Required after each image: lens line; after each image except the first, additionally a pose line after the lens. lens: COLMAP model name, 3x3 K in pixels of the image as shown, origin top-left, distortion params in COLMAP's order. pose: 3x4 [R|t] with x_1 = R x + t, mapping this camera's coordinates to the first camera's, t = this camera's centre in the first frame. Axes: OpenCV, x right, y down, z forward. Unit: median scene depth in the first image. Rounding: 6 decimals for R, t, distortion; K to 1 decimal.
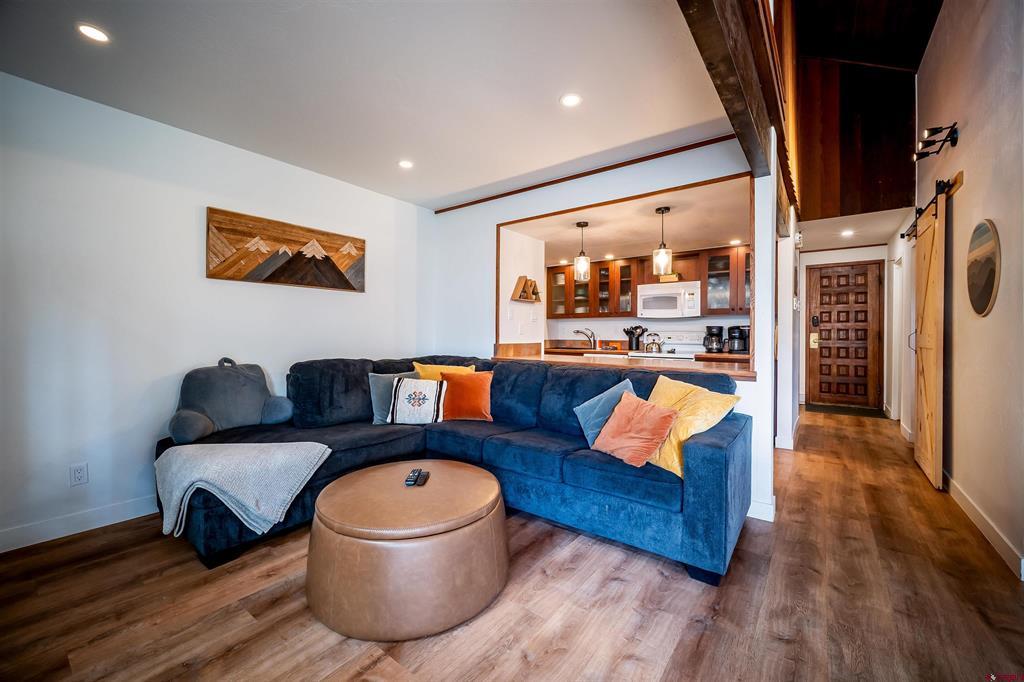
lens RADIAL K [[406.4, 0, 510.6], [0, 406.4, 335.3], [0, 0, 1]] dist [-0.001646, 0.000083]
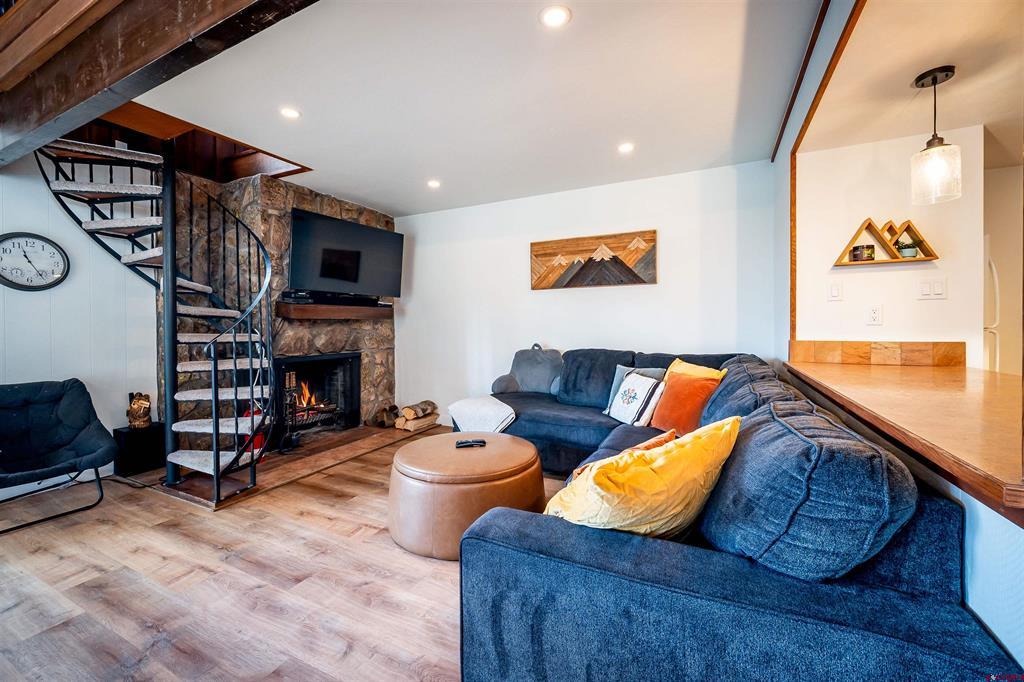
lens RADIAL K [[406.4, 0, 512.9], [0, 406.4, 331.6], [0, 0, 1]] dist [-0.001646, 0.000083]
pose [[0.200672, 0.007780, -0.979627, 0.545165], [0.003603, 0.999956, 0.008680, -0.000345], [0.979652, -0.005272, 0.200636, 0.480817]]
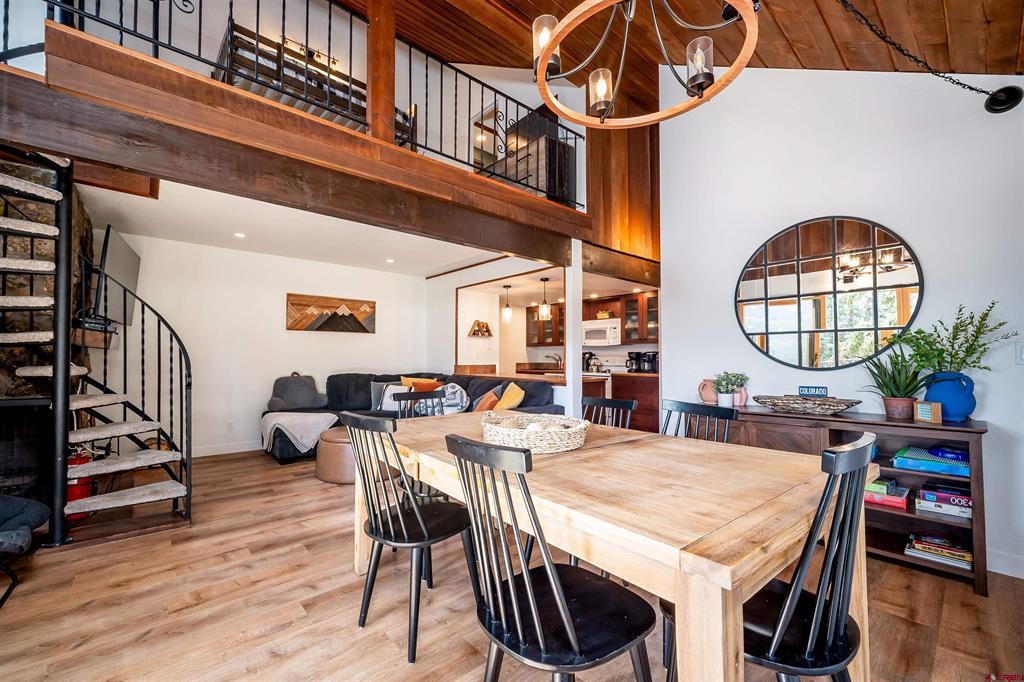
lens RADIAL K [[406.4, 0, 505.7], [0, 406.4, 349.3], [0, 0, 1]] dist [-0.001646, 0.000083]
pose [[0.981180, -0.007075, -0.192967, 0.489338], [0.002409, 0.999699, -0.024405, -0.000492], [0.193082, 0.023481, 0.980902, -0.522315]]
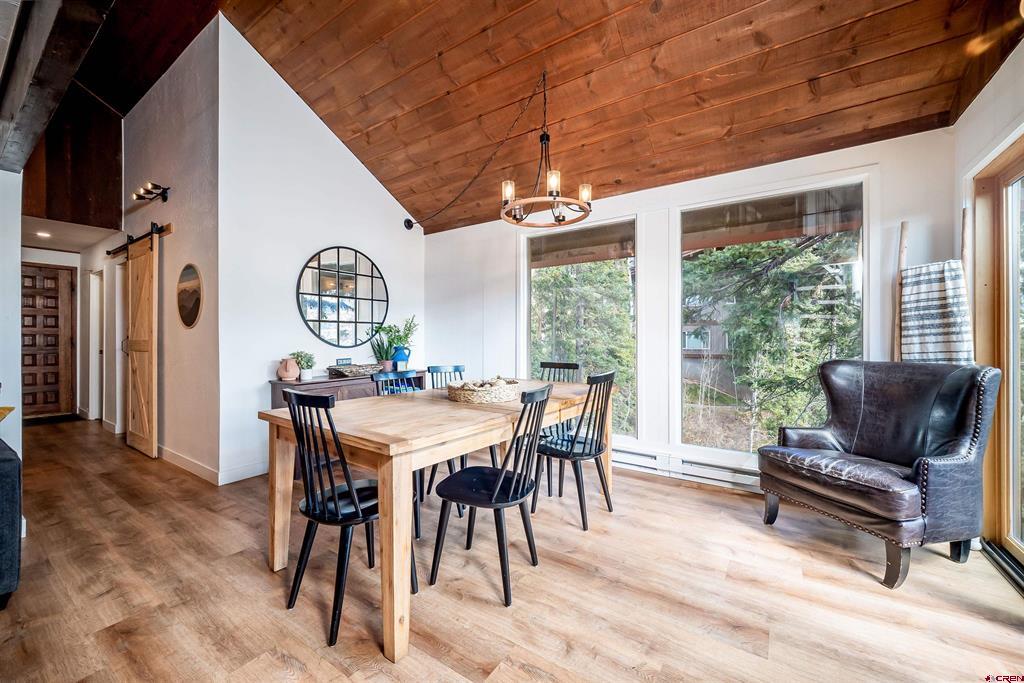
lens RADIAL K [[406.4, 0, 512.3], [0, 406.4, 341.1], [0, 0, 1]] dist [-0.001646, 0.000083]
pose [[-0.061353, -0.003007, 0.998112, -0.244890], [0.002536, 0.999992, 0.003169, -0.000175], [-0.998113, 0.002725, -0.061345, -0.056760]]
